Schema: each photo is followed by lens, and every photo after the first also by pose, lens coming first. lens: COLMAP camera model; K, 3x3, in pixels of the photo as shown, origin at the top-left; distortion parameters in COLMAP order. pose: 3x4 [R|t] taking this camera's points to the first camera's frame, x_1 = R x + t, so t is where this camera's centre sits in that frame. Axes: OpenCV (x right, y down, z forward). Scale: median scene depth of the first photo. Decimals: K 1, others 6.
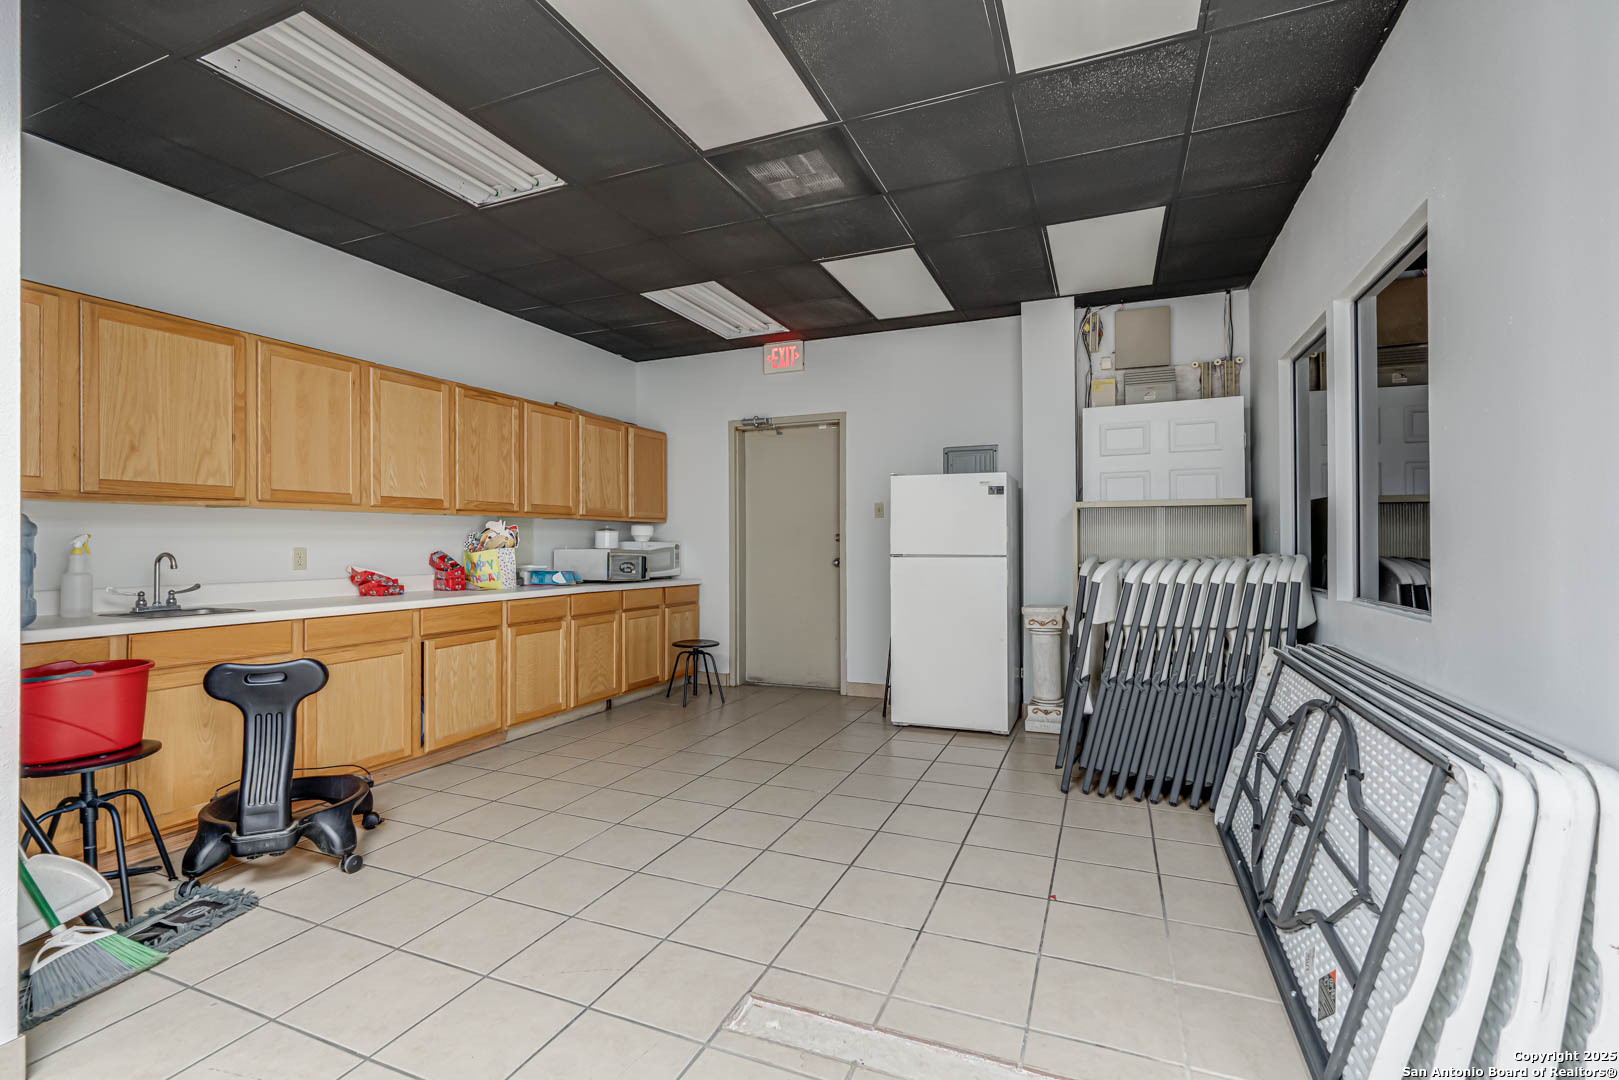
lens RADIAL K [[727.0, 0, 800.1], [0, 727.0, 532.5], [0, 0, 1]] dist [-0.001874, 0.000700]
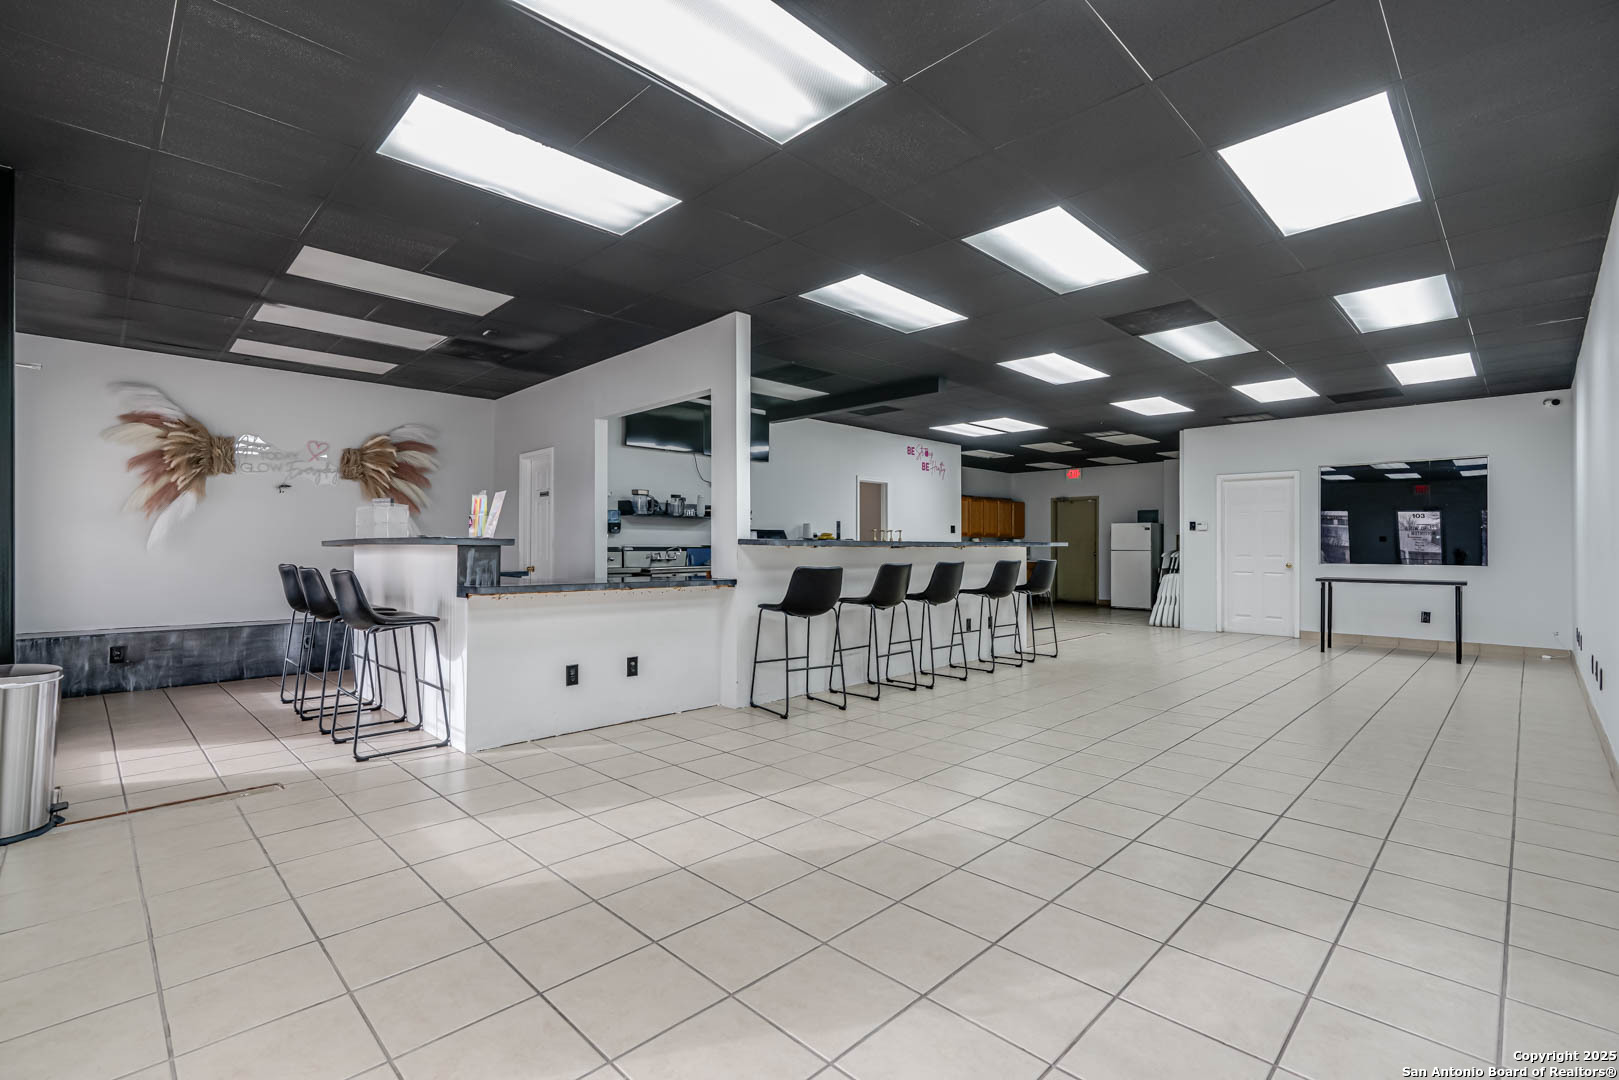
lens RADIAL K [[728.3, 0, 798.2], [0, 728.3, 540.0], [0, 0, 1]] dist [-0.001445, 0.001593]
pose [[0.924145, 0.006597, -0.381985, 0.078943], [-0.003775, 0.999960, 0.008135, -0.029196], [0.382023, -0.006076, 0.924133, -2.245682]]
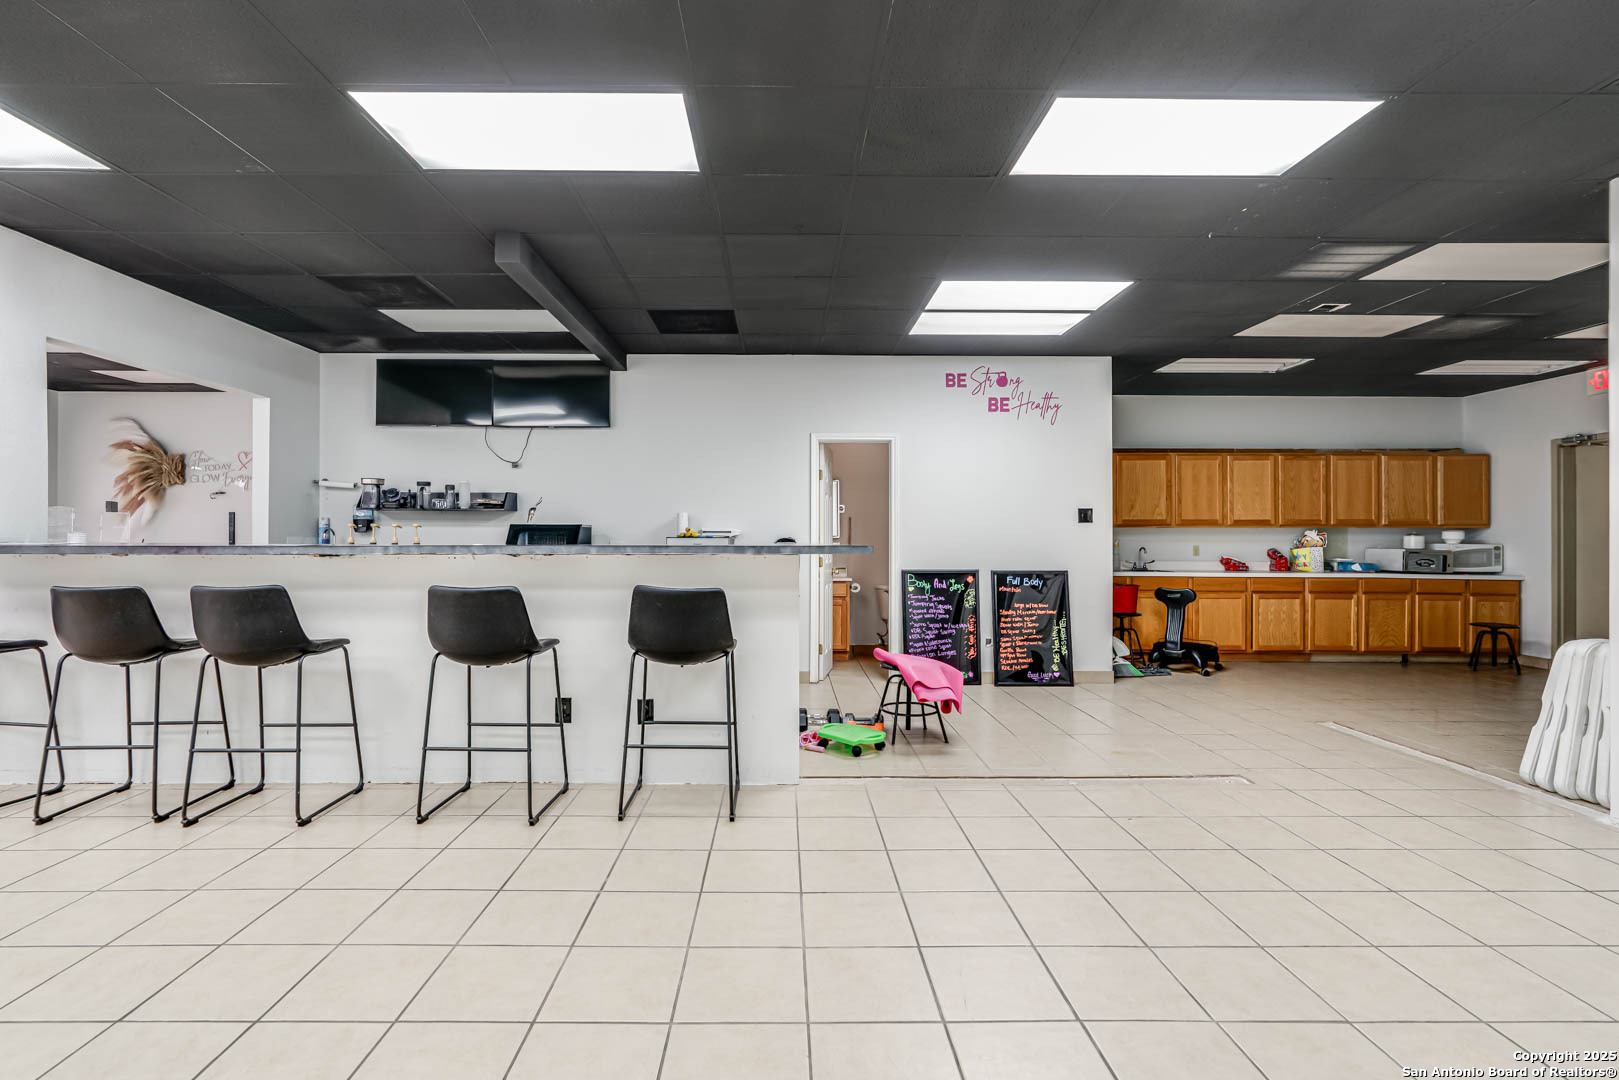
lens RADIAL K [[744.8, 0, 787.5], [0, 744.8, 538.3], [0, 0, 1]] dist [-0.002014, 0.000619]
pose [[0.398675, 0.007335, -0.917063, 0.651251], [0.008418, 0.999897, 0.011657, -0.027672], [0.917054, -0.012367, 0.398572, -0.752313]]
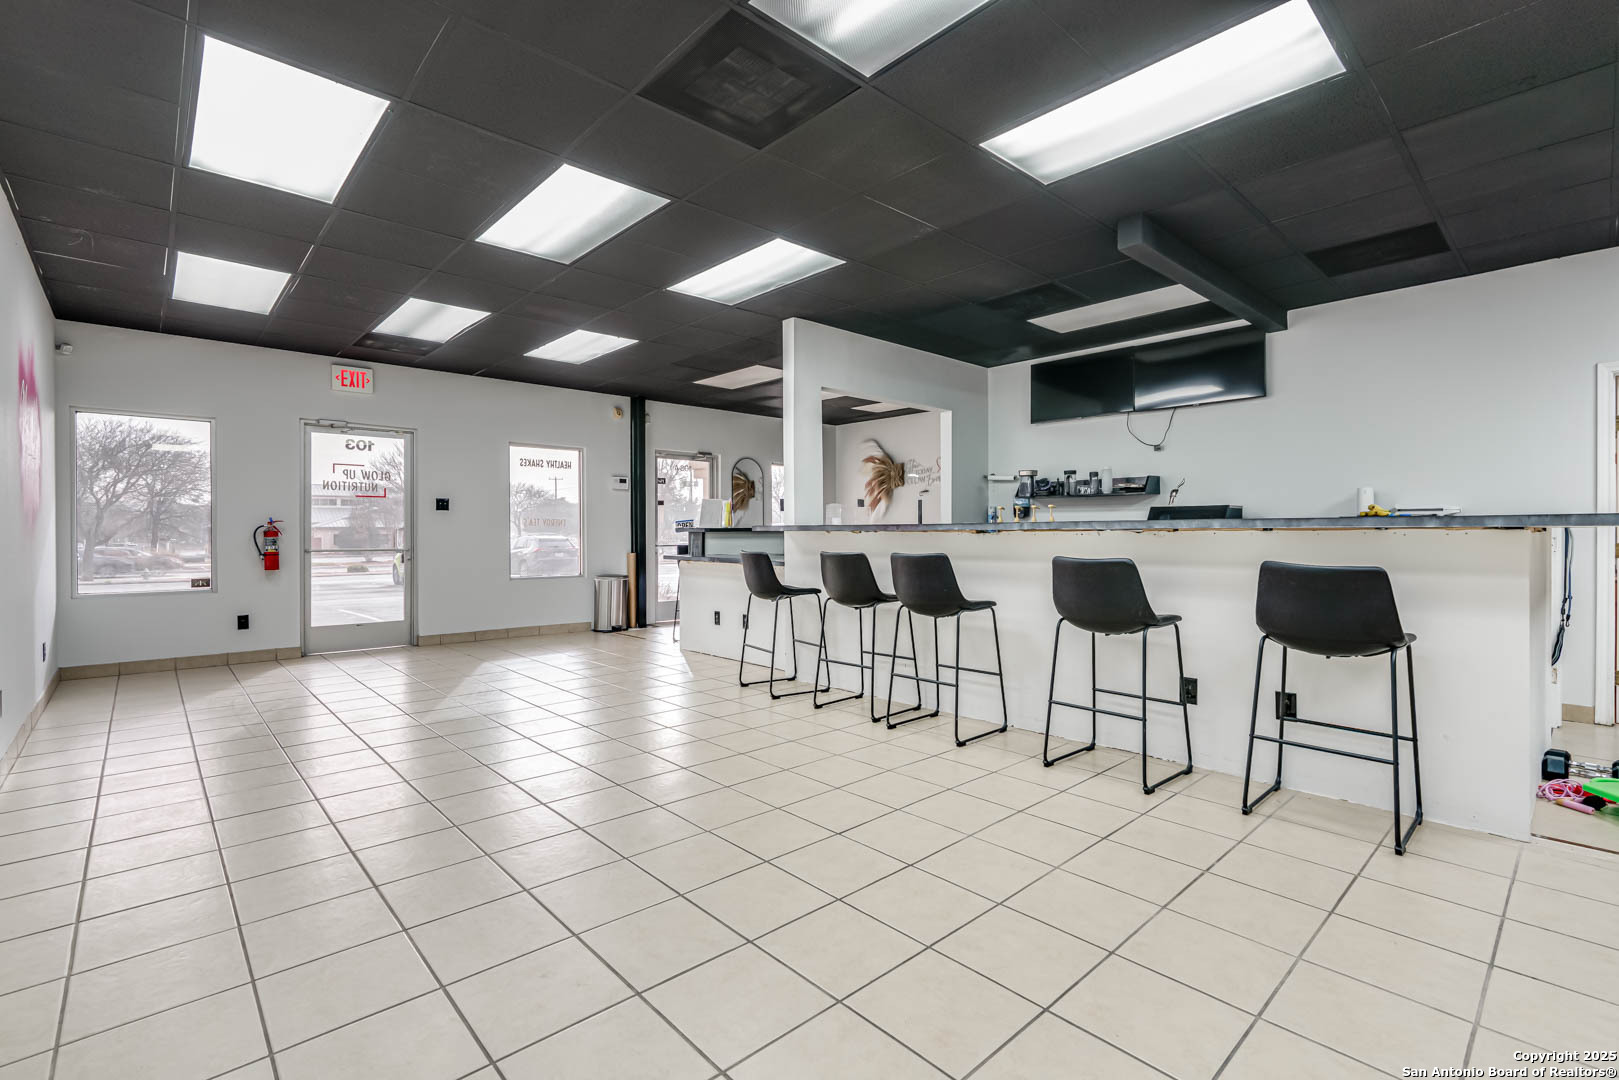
lens RADIAL K [[732.0, 0, 801.2], [0, 732.0, 541.1], [0, 0, 1]] dist [0.002249, -0.000245]
pose [[-0.412974, 0.018503, -0.910555, 0.686535], [0.016906, 0.999777, 0.012649, -0.008595], [0.910586, -0.010171, -0.413195, -0.706442]]
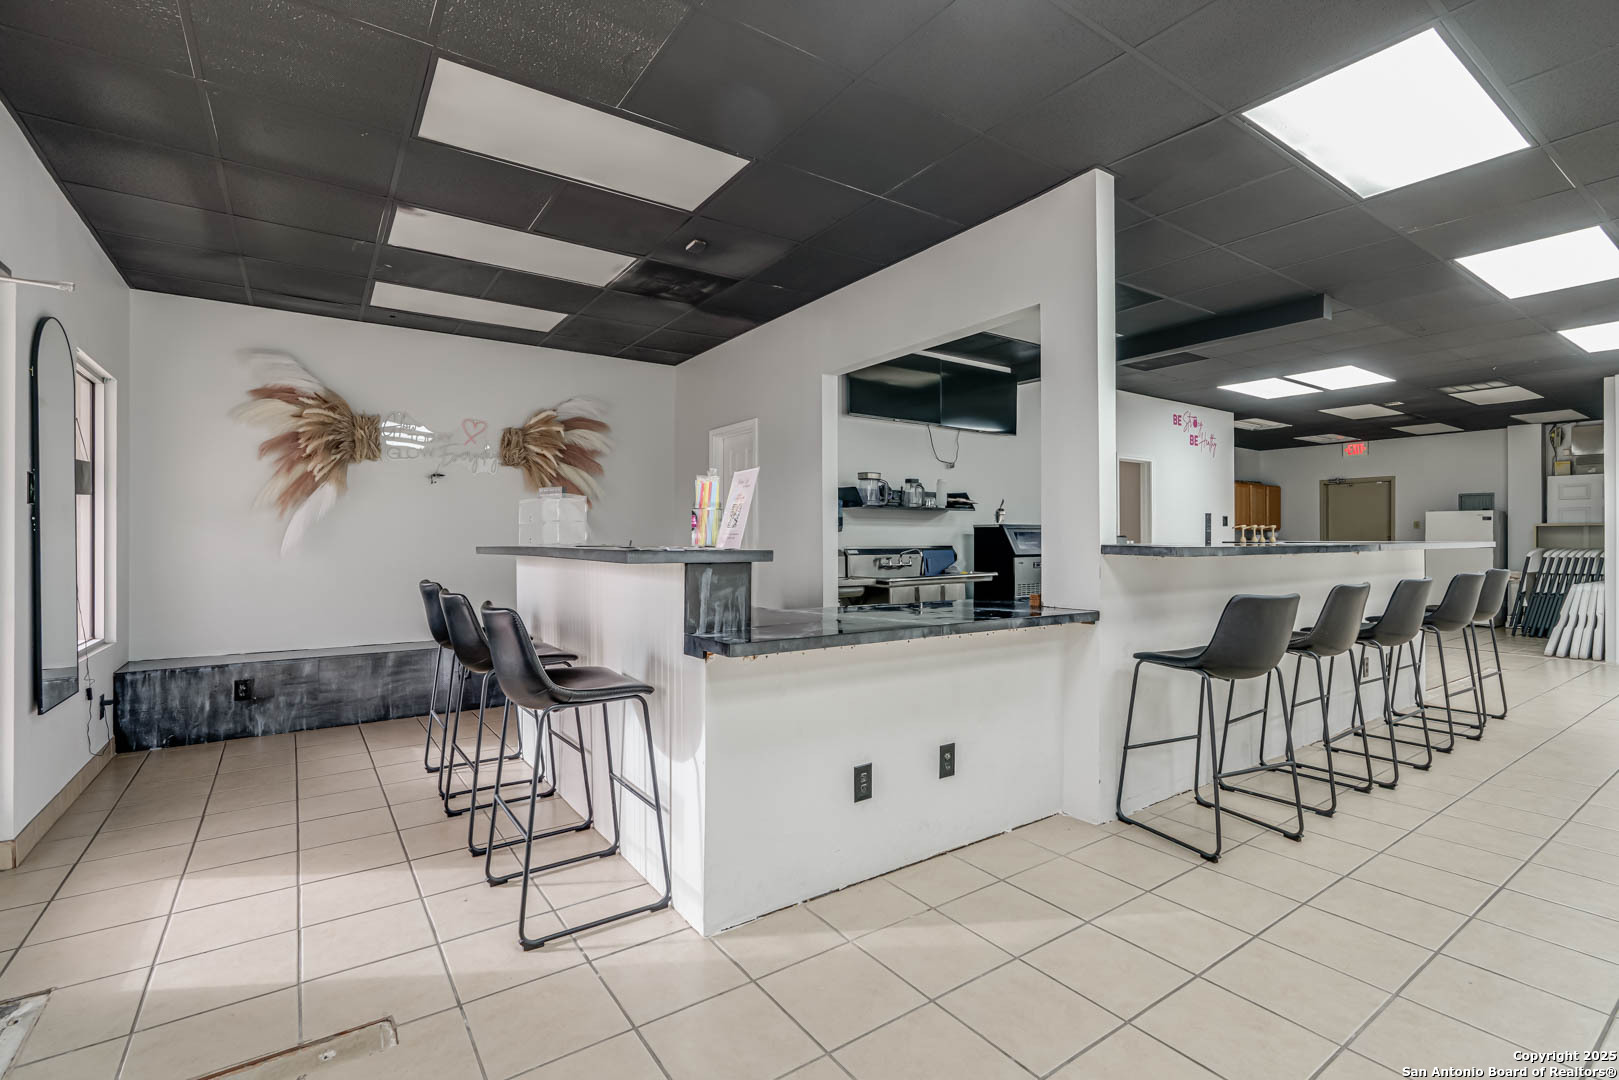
lens RADIAL K [[727.0, 0, 800.1], [0, 727.0, 532.5], [0, 0, 1]] dist [-0.001874, 0.000700]
pose [[0.844282, 0.004195, -0.535883, -0.309962], [0.001970, 0.999938, 0.010931, -0.040637], [0.535896, -0.010285, 0.844221, -1.964198]]
